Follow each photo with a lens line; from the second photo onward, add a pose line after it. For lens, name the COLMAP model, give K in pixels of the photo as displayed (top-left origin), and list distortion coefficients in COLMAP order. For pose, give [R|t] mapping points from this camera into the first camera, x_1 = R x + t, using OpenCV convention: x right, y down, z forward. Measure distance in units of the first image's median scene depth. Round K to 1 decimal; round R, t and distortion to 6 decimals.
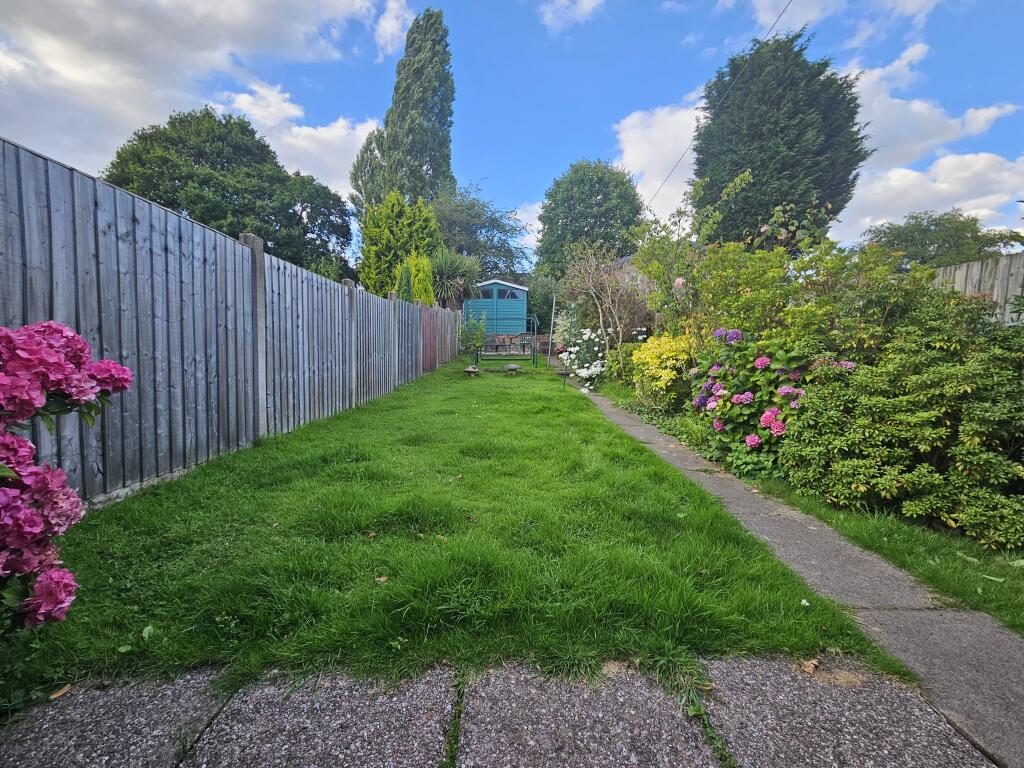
lens RADIAL K [[419.4, 0, 513.9], [0, 419.4, 383.3], [0, 0, 1]] dist [0.000645, -0.000920]
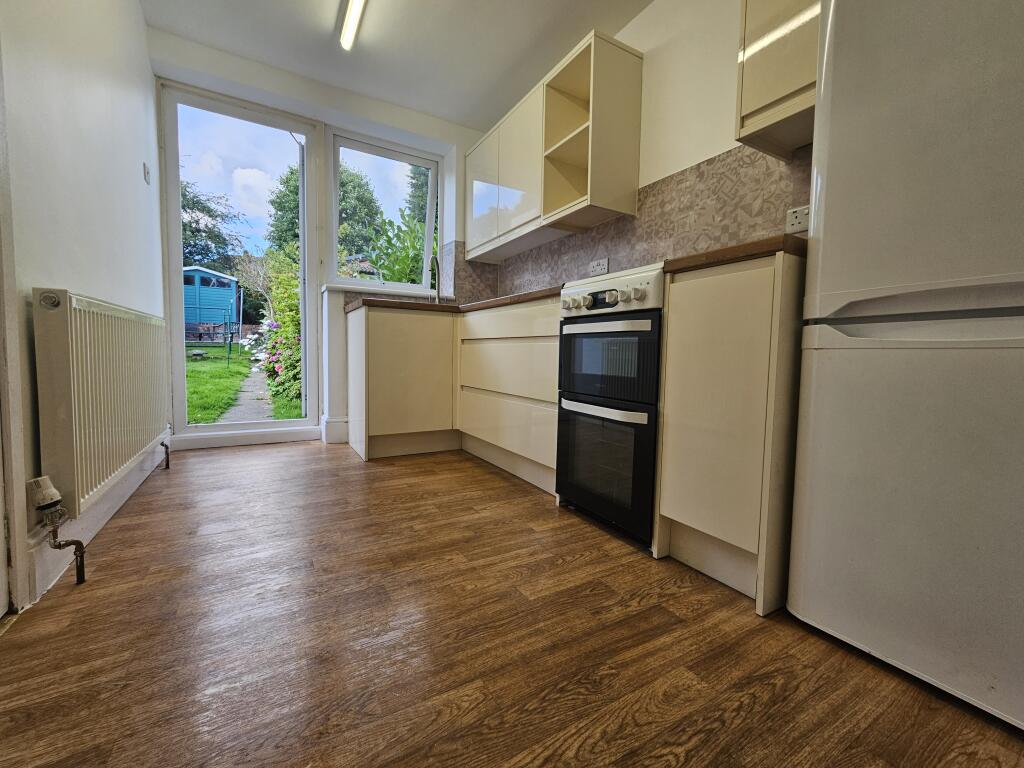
lens RADIAL K [[419.4, 0, 507.0], [0, 419.4, 381.0], [0, 0, 1]] dist [0.000645, -0.000920]
pose [[0.861359, -0.019086, 0.507639, 0.158387], [0.017571, 0.999815, 0.007777, 0.051270], [-0.507693, 0.002221, 0.861535, -0.424860]]
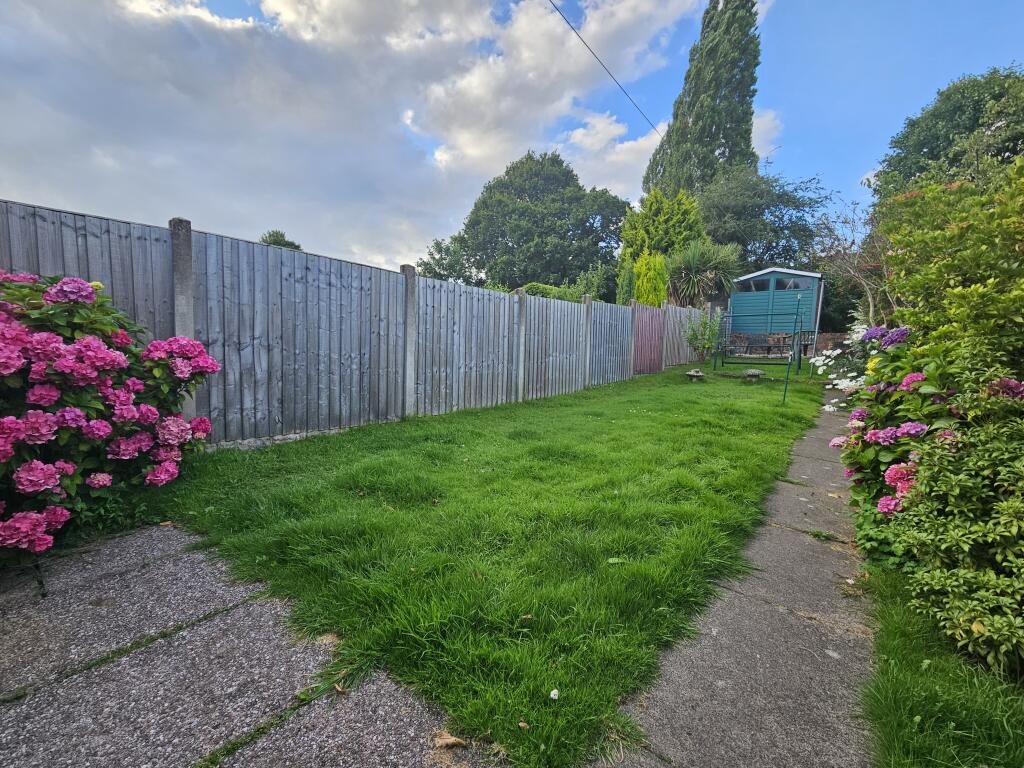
lens RADIAL K [[419.4, 0, 511.3], [0, 419.4, 383.0], [0, 0, 1]] dist [0.000645, -0.000920]
pose [[0.783620, 0.060939, -0.618245, 0.161035], [-0.060899, 0.997919, 0.021173, -0.007682], [0.618249, 0.021059, 0.785700, 0.051445]]
